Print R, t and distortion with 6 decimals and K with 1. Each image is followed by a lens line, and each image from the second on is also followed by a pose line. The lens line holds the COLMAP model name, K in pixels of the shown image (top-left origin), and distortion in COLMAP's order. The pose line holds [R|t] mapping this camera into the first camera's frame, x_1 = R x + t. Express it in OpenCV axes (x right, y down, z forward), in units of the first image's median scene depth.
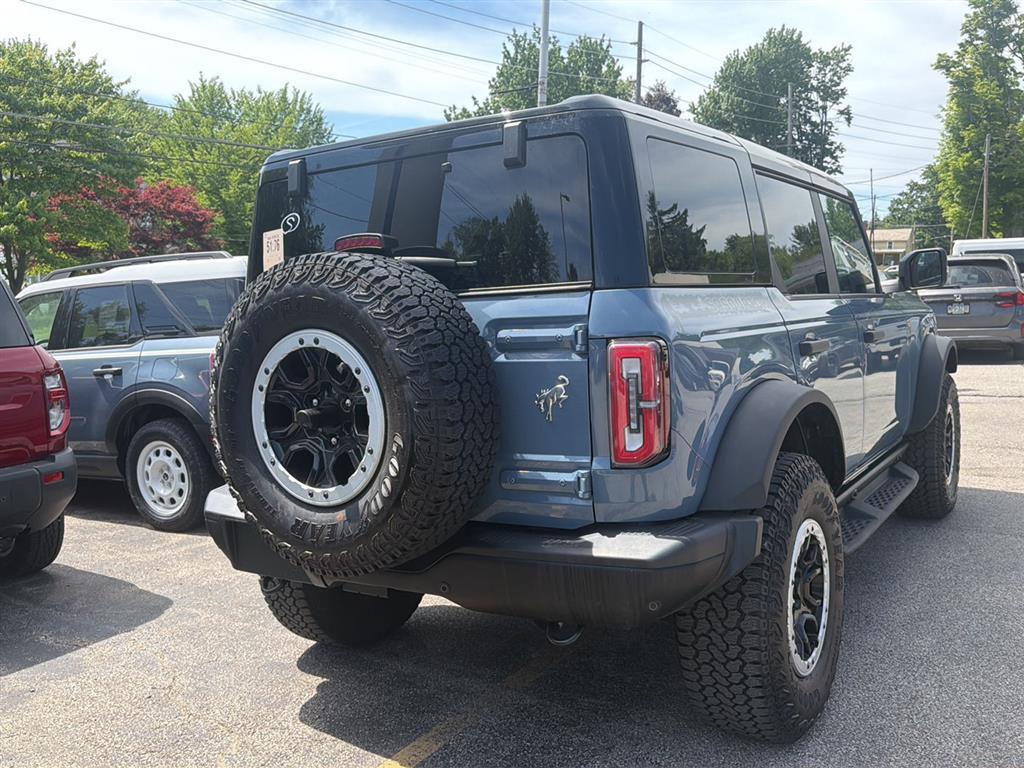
lens RADIAL K [[922.1, 0, 506.3], [0, 922.1, 384.7], [0, 0, 1]] dist [0.135192, -0.264136]
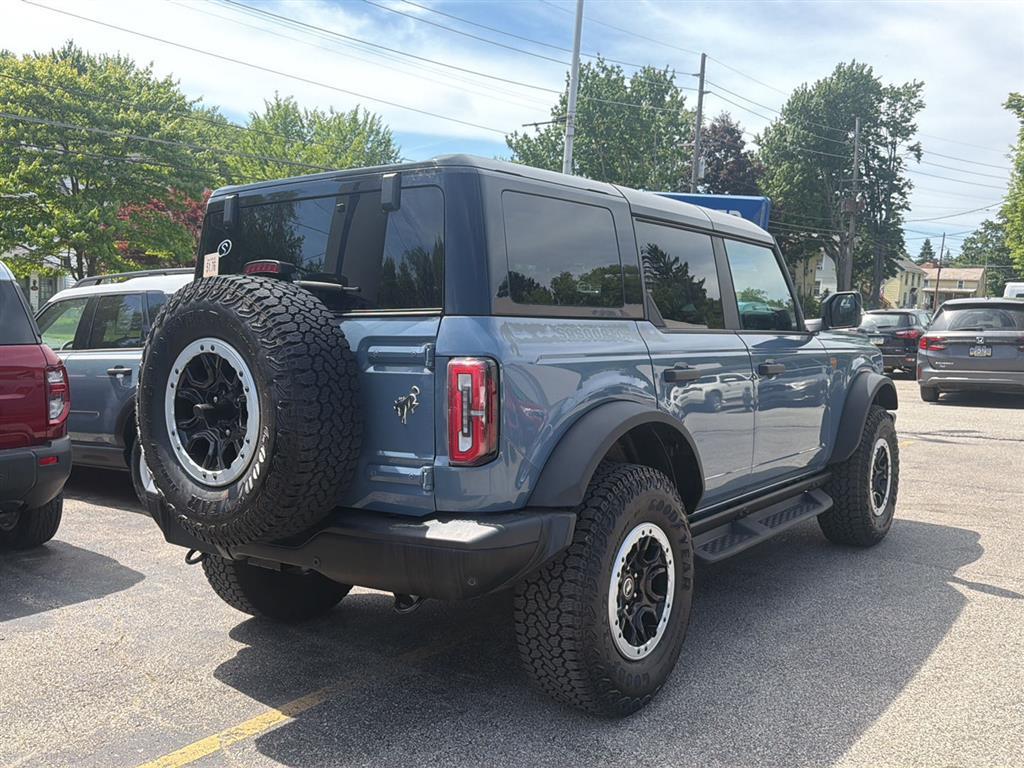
lens RADIAL K [[922.1, 0, 506.3], [0, 922.1, 384.7], [0, 0, 1]] dist [0.135192, -0.264136]
pose [[0.996675, 0.047374, -0.066288, 0.185345], [-0.048914, 0.998565, -0.021808, 0.006141], [0.065160, 0.024978, 0.997562, -0.131449]]
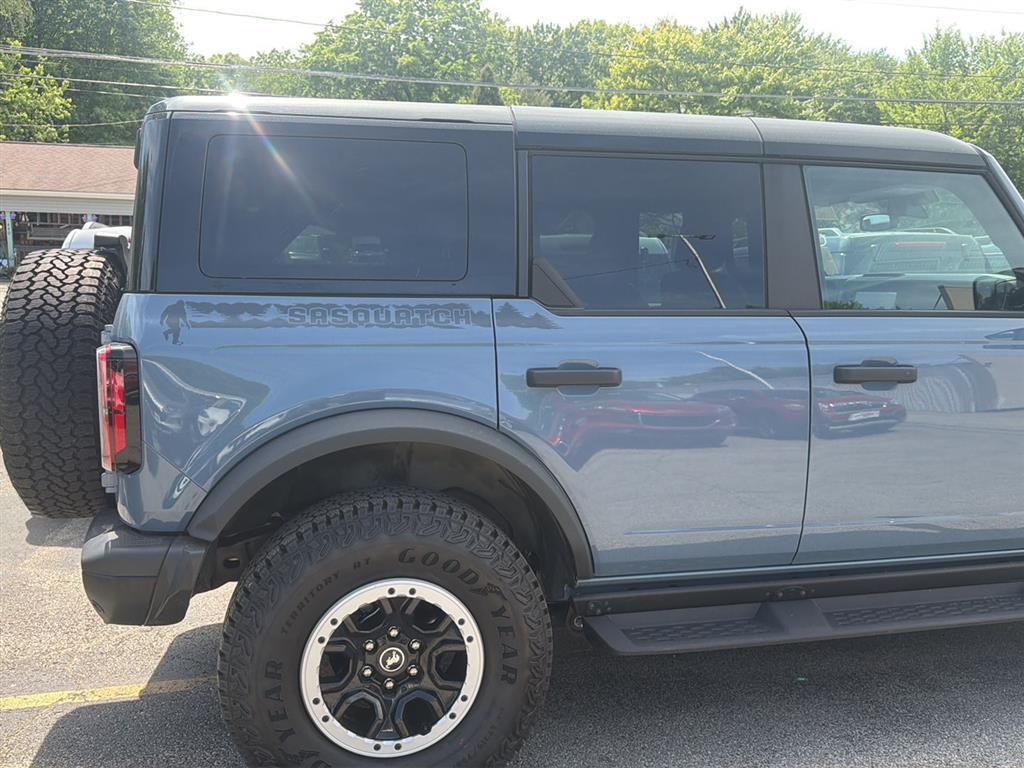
lens RADIAL K [[922.1, 0, 506.3], [0, 922.1, 384.7], [0, 0, 1]] dist [0.135192, -0.264136]
pose [[0.718901, 0.121237, -0.684458, 0.794539], [-0.092393, 0.992602, 0.078775, -0.086891], [0.688945, 0.006608, 0.724784, 0.387429]]
